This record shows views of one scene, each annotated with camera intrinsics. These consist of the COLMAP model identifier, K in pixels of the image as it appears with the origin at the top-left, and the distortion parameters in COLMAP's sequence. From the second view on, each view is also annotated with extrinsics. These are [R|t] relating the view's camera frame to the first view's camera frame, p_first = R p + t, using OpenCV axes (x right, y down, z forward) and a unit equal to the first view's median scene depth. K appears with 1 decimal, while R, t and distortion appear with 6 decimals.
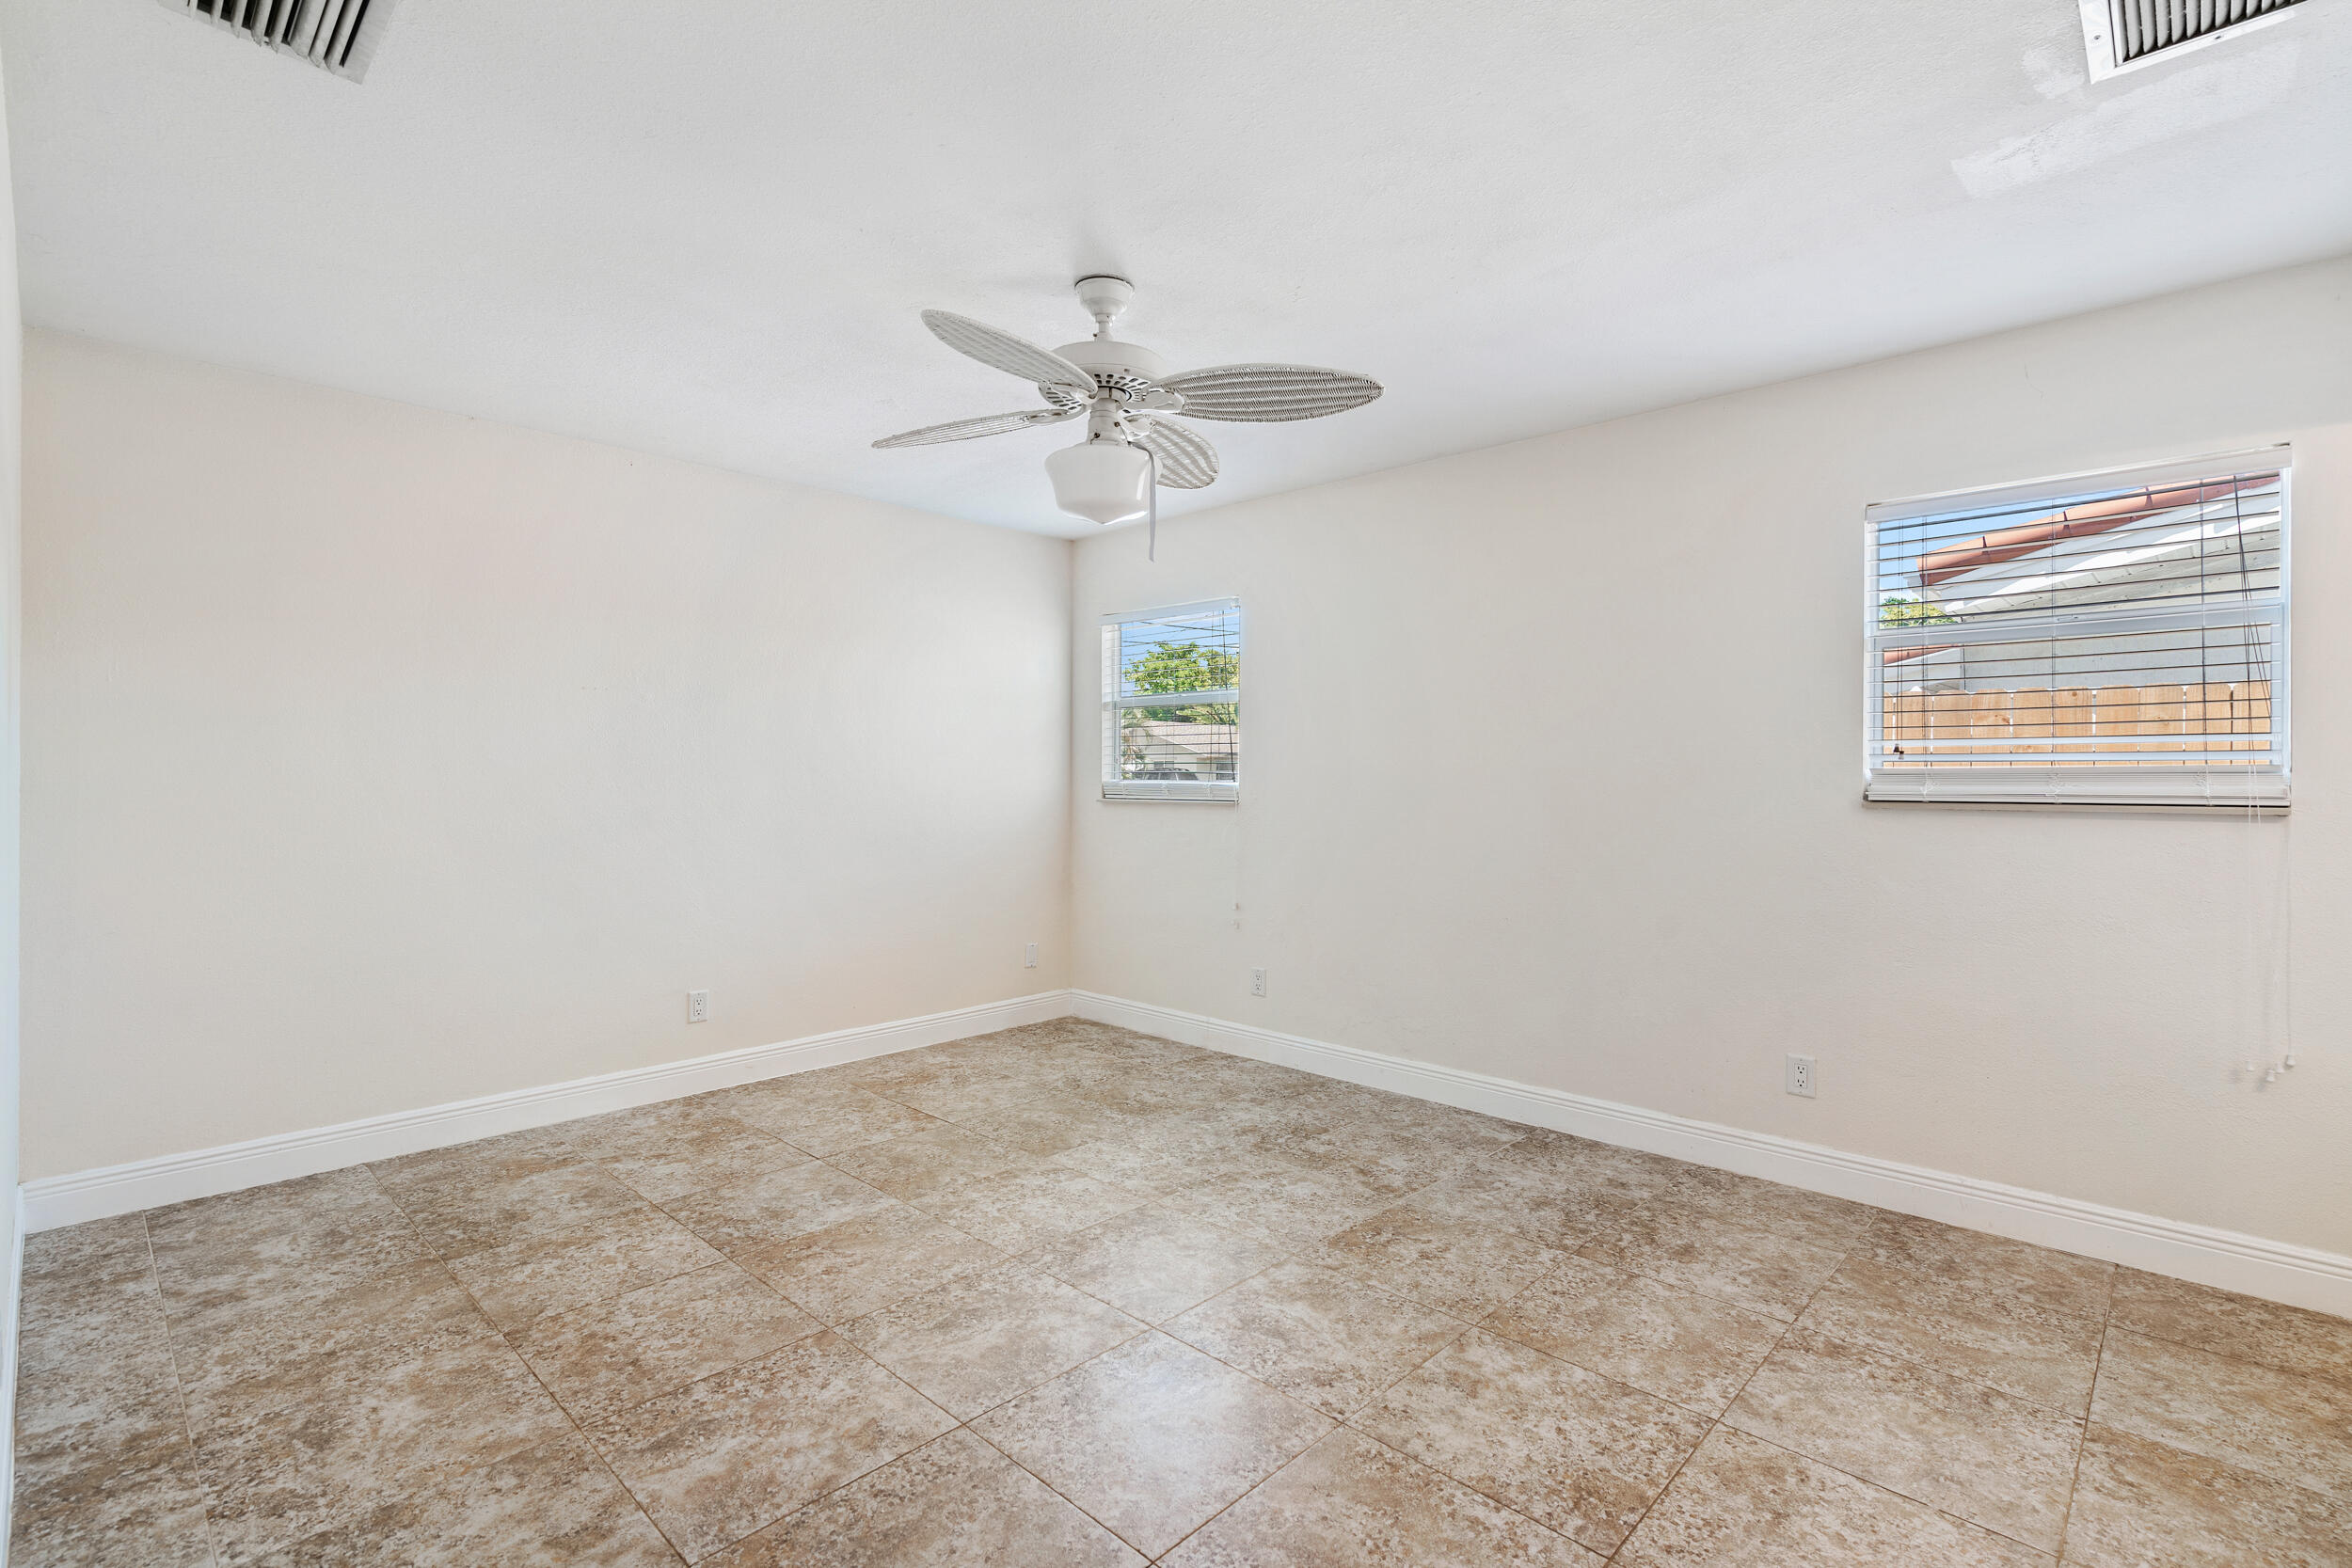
lens RADIAL K [[1075.1, 0, 1178.0], [0, 1075.1, 761.1], [0, 0, 1]] dist [0.000912, -0.000604]
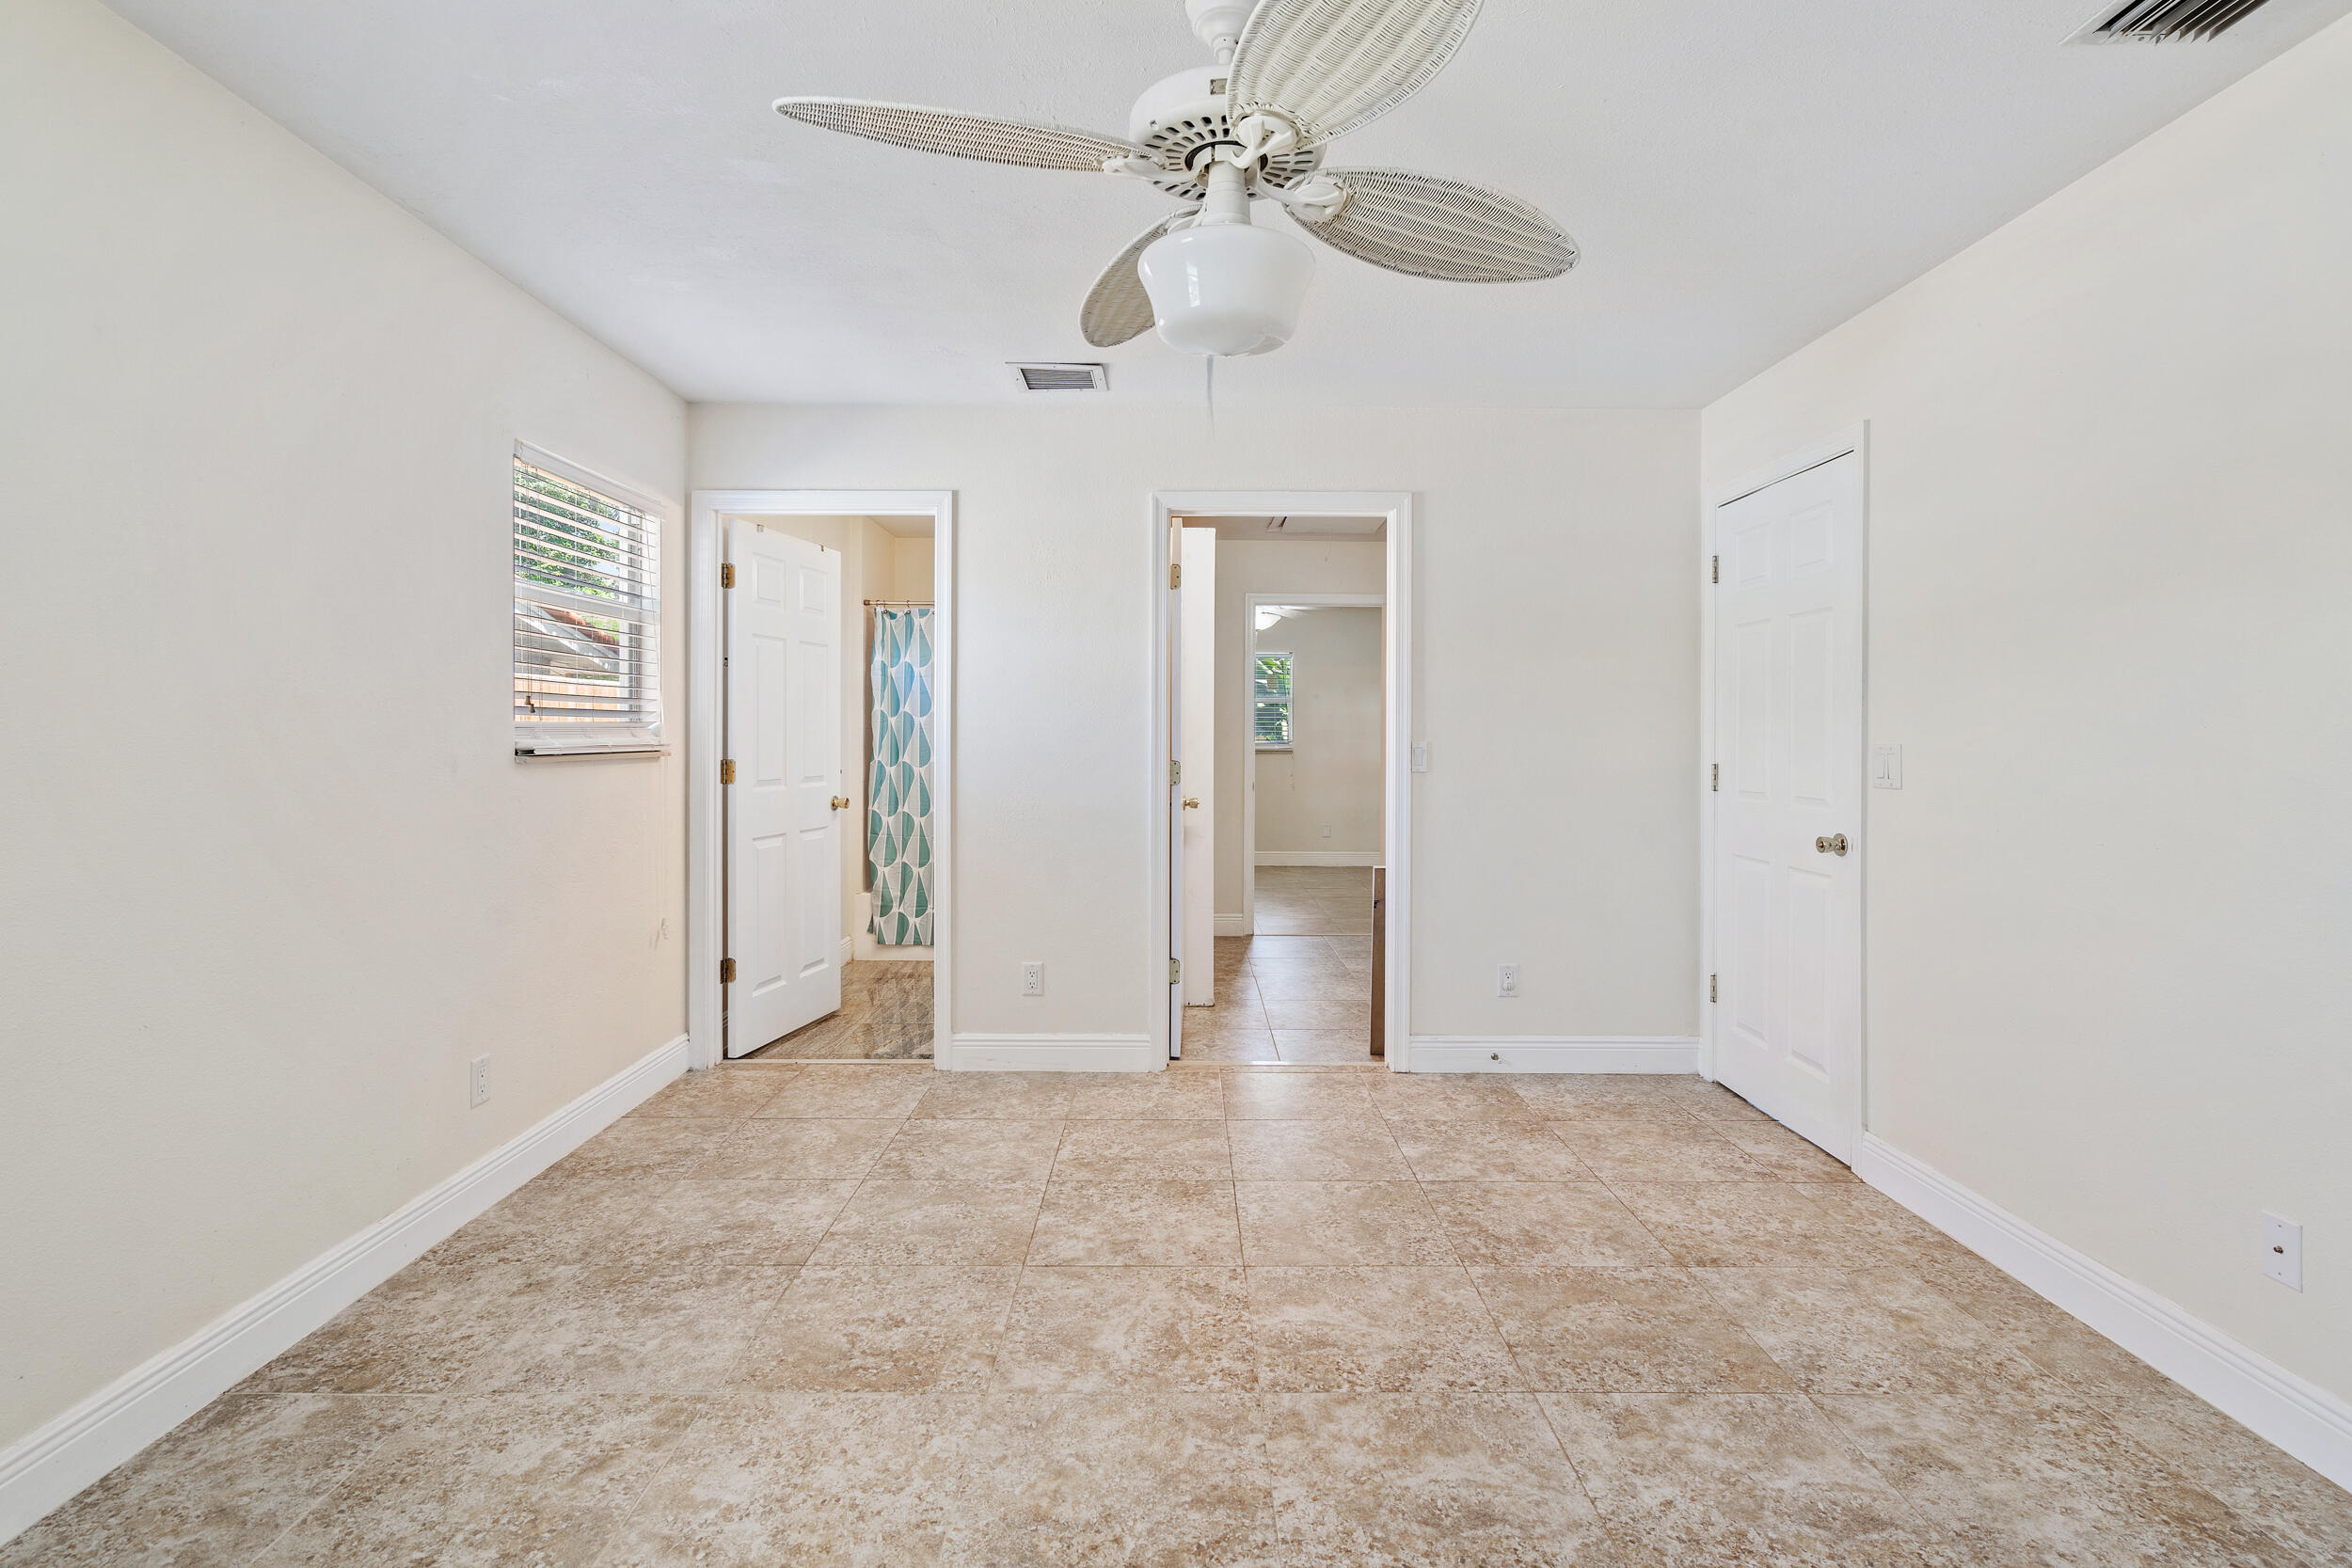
lens RADIAL K [[1075.1, 0, 1207.7], [0, 1075.1, 730.3], [0, 0, 1]] dist [0.000912, -0.000604]
pose [[-0.692181, -0.002306, 0.721721, -0.550194], [-0.015760, 0.999805, -0.011920, 0.020552], [-0.721552, -0.019625, -0.692082, 1.492964]]
